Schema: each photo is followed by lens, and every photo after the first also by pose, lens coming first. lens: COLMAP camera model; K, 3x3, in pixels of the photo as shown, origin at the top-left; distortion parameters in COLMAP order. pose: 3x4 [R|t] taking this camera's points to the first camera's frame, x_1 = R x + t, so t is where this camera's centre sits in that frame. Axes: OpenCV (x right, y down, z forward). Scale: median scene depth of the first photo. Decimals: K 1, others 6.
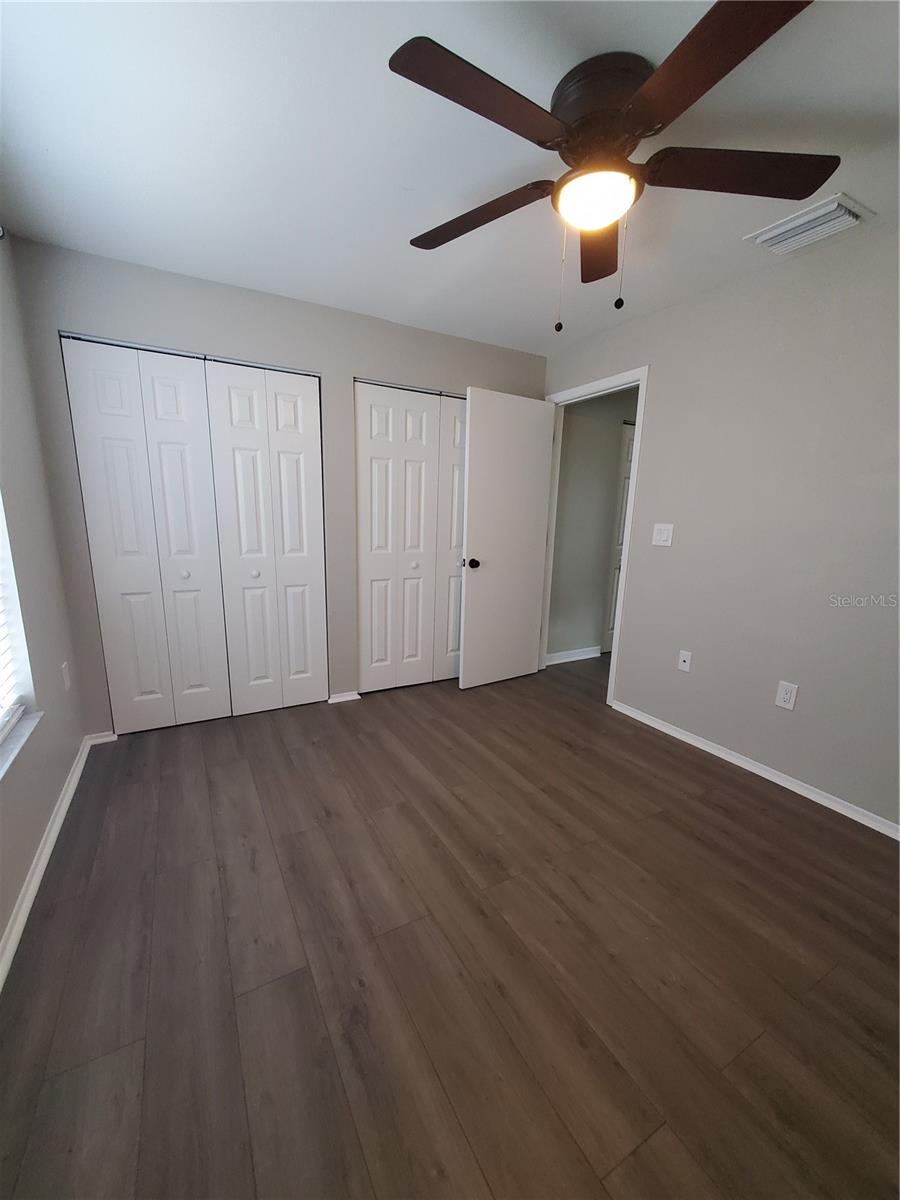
lens RADIAL K [[468.7, 0, 440.2], [0, 468.7, 620.8], [0, 0, 1]] dist [0.002484, 0.000006]
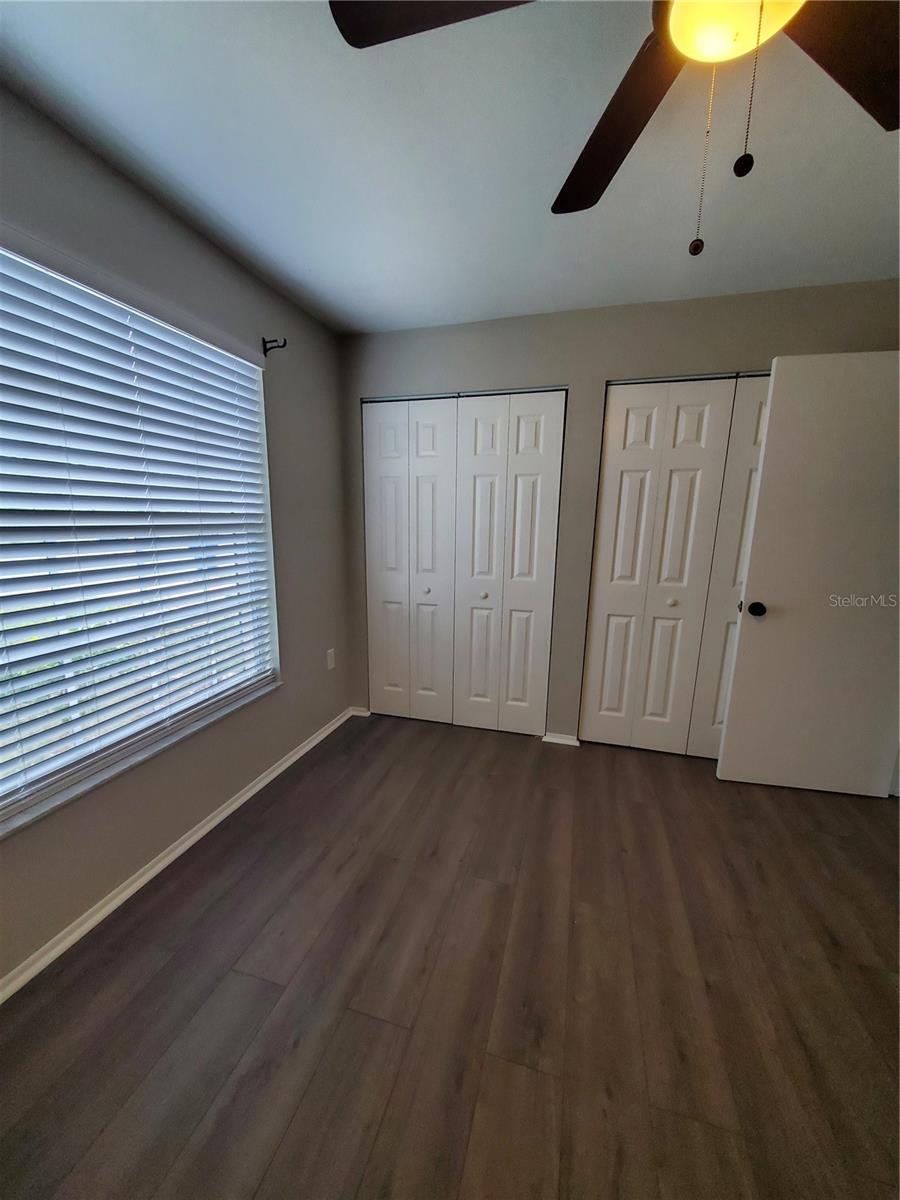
lens RADIAL K [[468.7, 0, 440.2], [0, 468.7, 620.8], [0, 0, 1]] dist [0.002484, 0.000006]
pose [[0.704647, 0.134254, -0.696741, 0.270815], [-0.152746, 0.987616, 0.035823, -0.068784], [0.692922, 0.081182, 0.716428, 0.209993]]
